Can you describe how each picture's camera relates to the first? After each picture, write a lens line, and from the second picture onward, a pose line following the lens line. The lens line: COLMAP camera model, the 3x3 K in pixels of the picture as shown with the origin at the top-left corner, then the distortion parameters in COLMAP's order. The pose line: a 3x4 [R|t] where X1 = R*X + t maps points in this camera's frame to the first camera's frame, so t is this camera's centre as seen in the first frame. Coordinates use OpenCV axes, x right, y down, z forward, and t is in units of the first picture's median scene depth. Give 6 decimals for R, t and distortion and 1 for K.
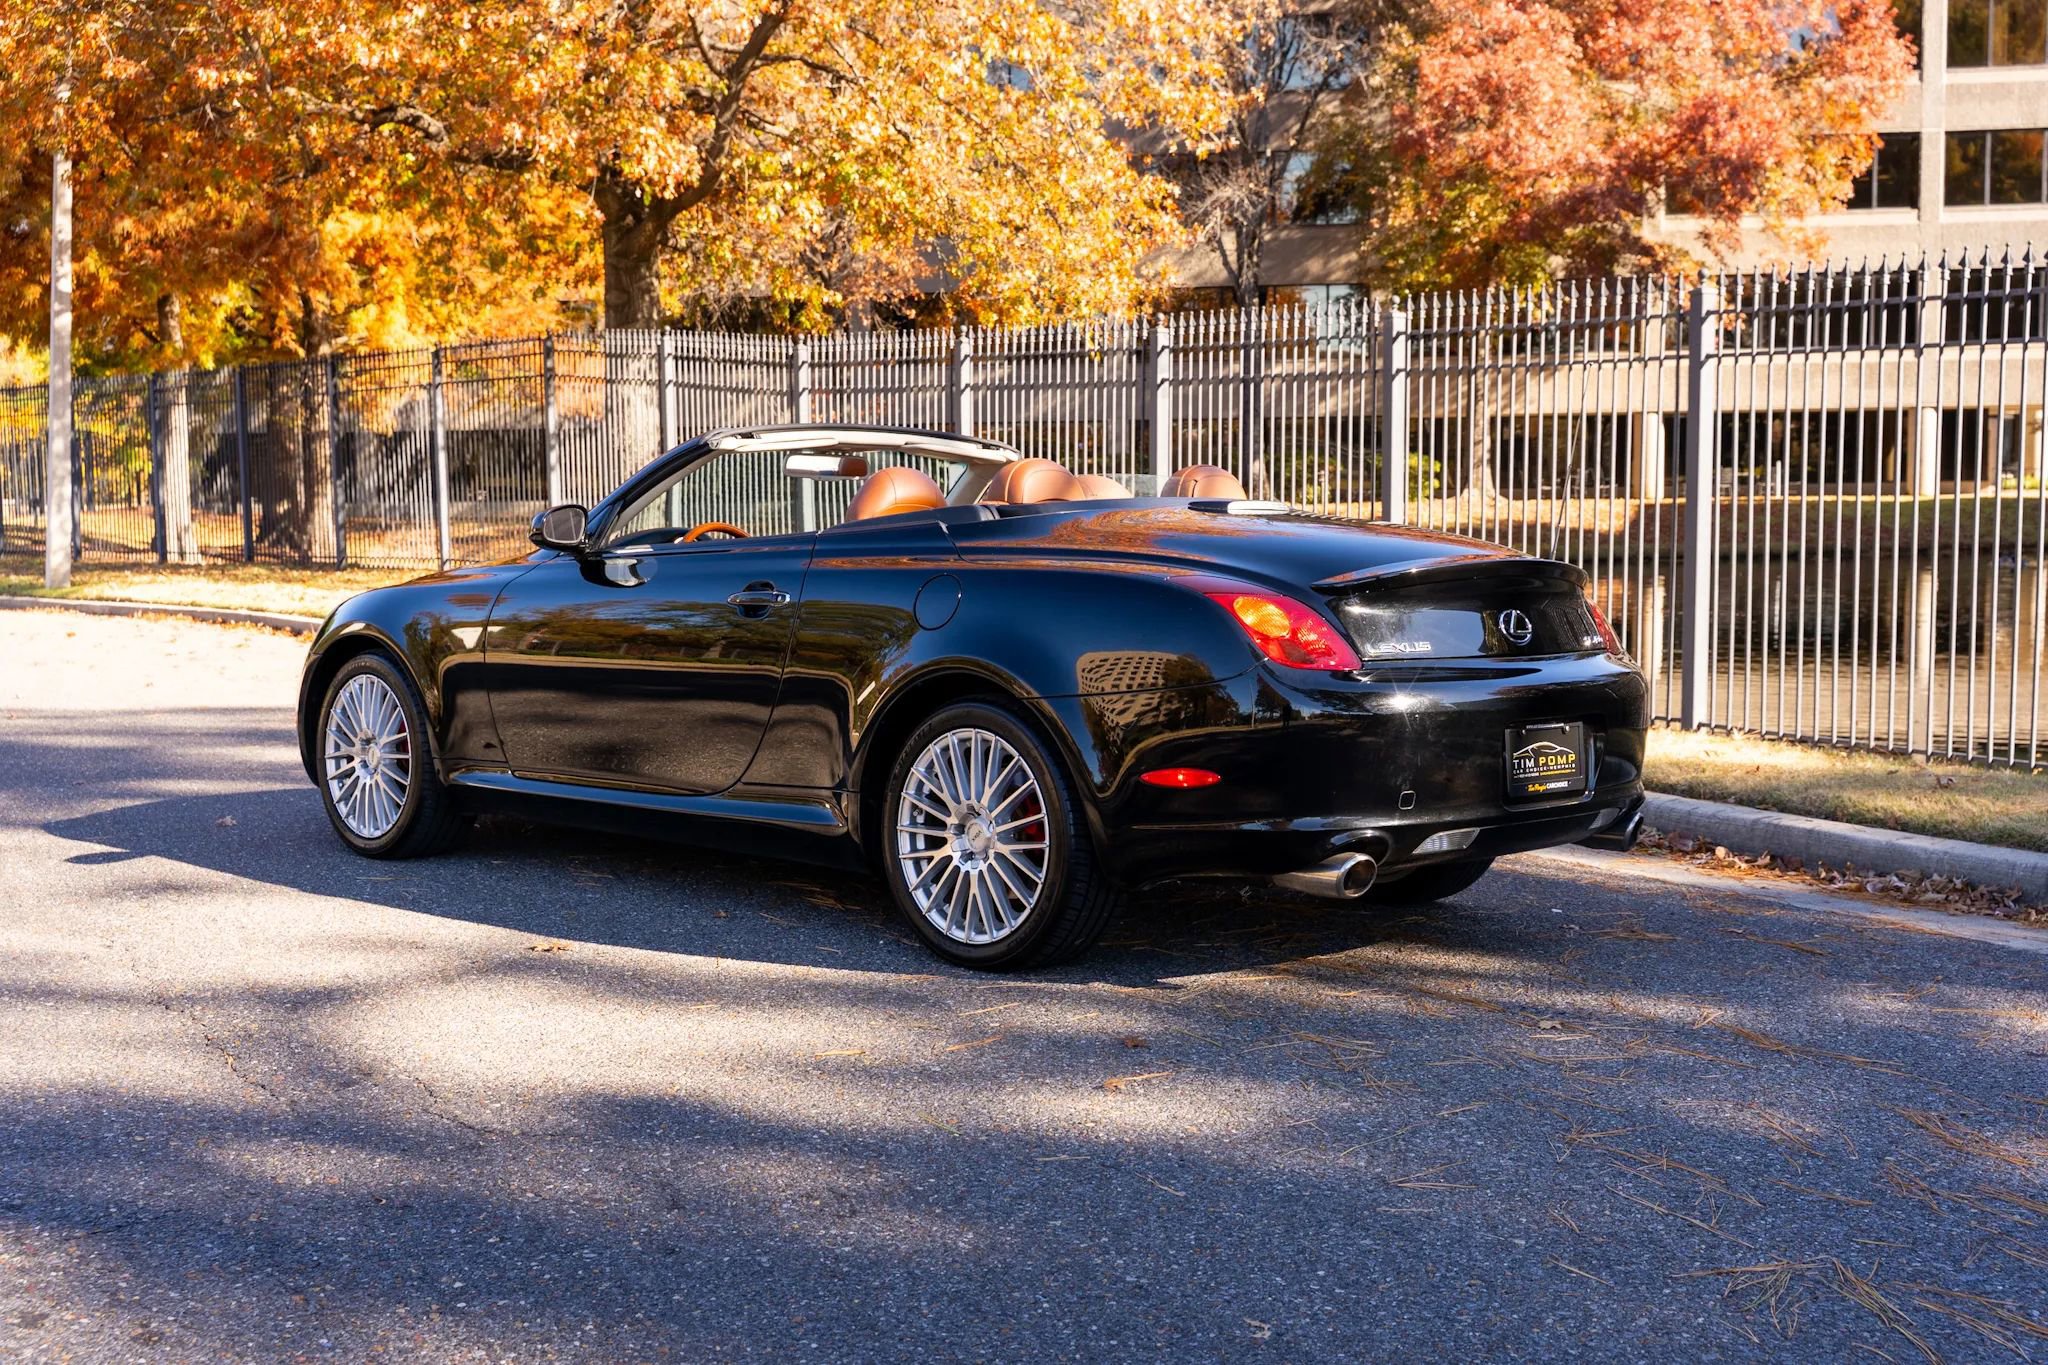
lens RADIAL K [[2478.3, 0, 1044.3], [0, 2478.3, 683.1], [0, 0, 1]] dist [0.007850, 0.086604]
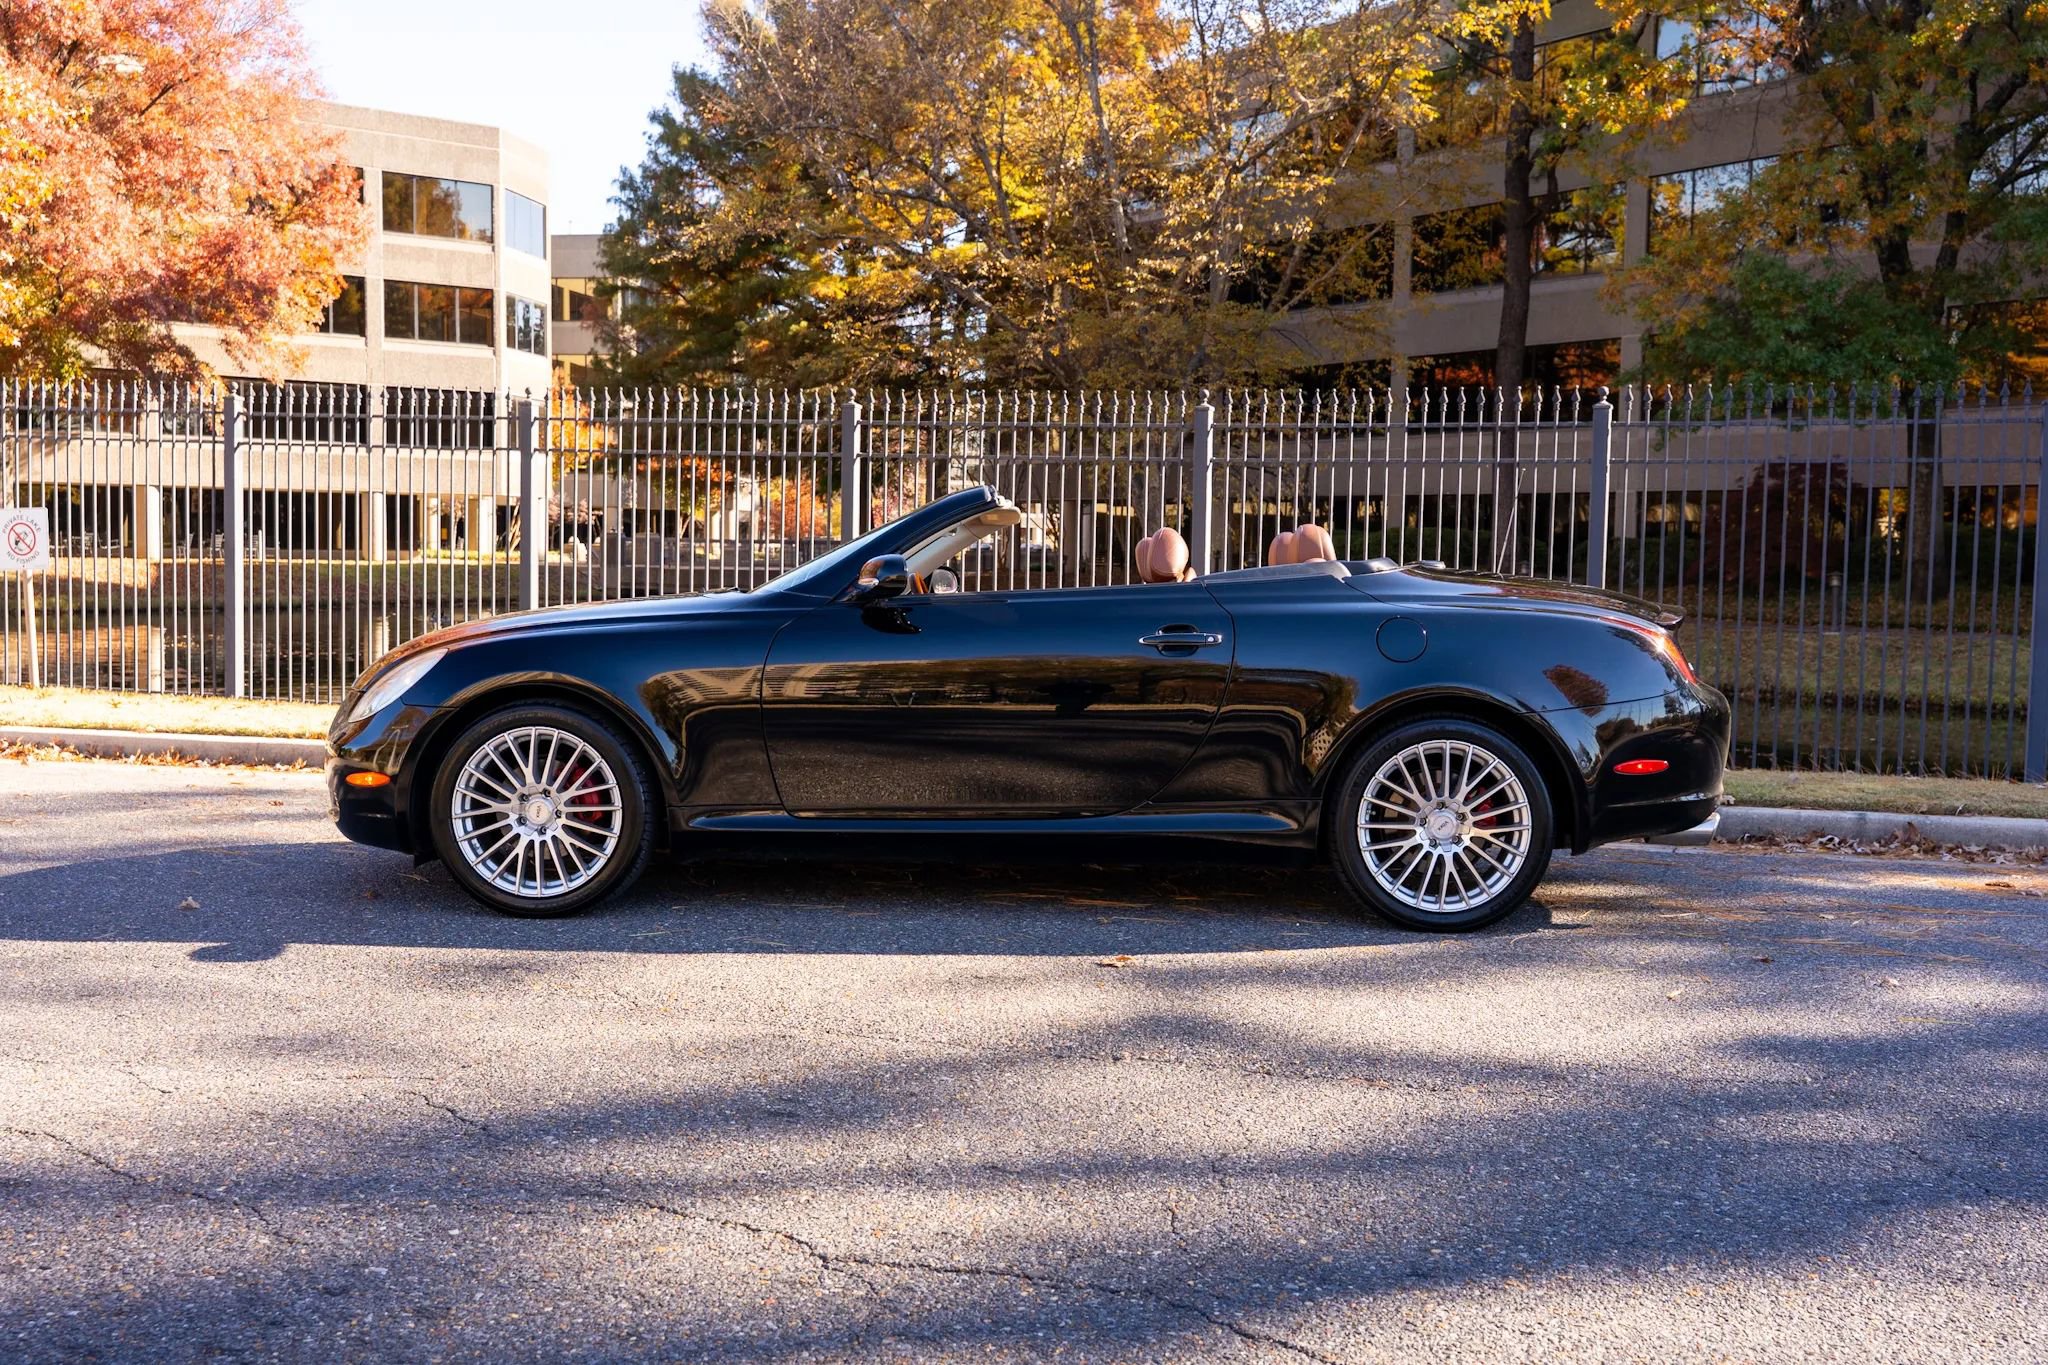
lens RADIAL K [[1925.2, 0, 1024.0], [0, 1925.2, 682.5], [0, 0, 1]] dist [0.008084, 0.000484]
pose [[0.719500, -0.025054, 0.694040, -0.204614], [0.033878, 0.999426, 0.000957, -0.004535], [-0.693665, 0.022825, 0.719936, 0.106071]]
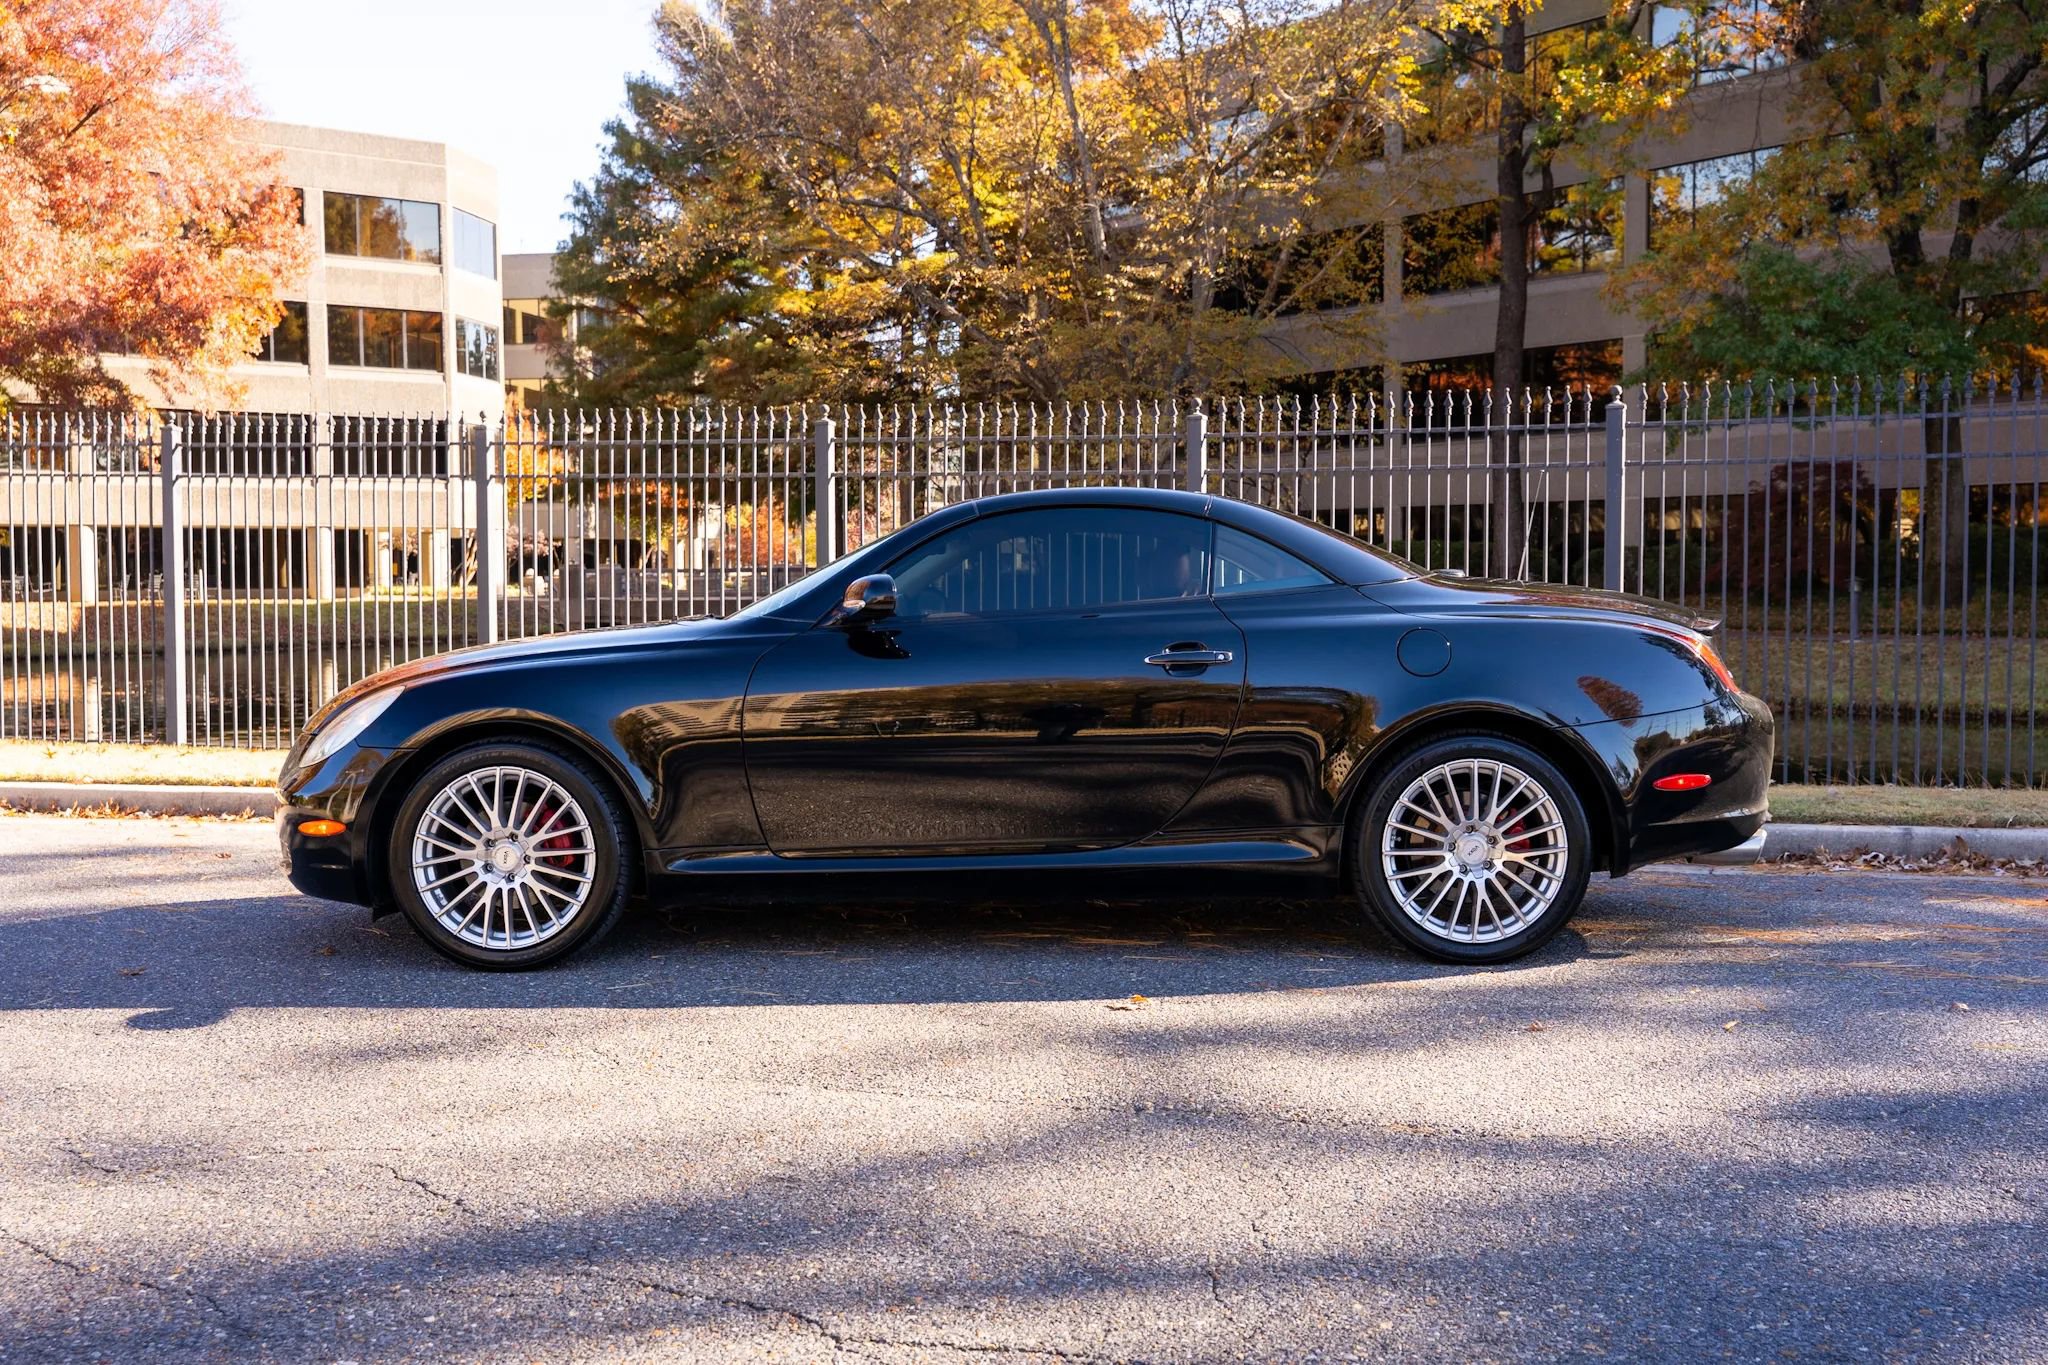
lens RADIAL K [[2019.4, 0, 1023.0], [0, 2019.4, 685.0], [0, 0, 1]] dist [0.002002, 0.016571]
pose [[0.713212, -0.031666, 0.700233, -0.202985], [0.056261, 0.998342, -0.012157, -0.004100], [-0.698687, 0.048066, 0.713811, 0.110413]]
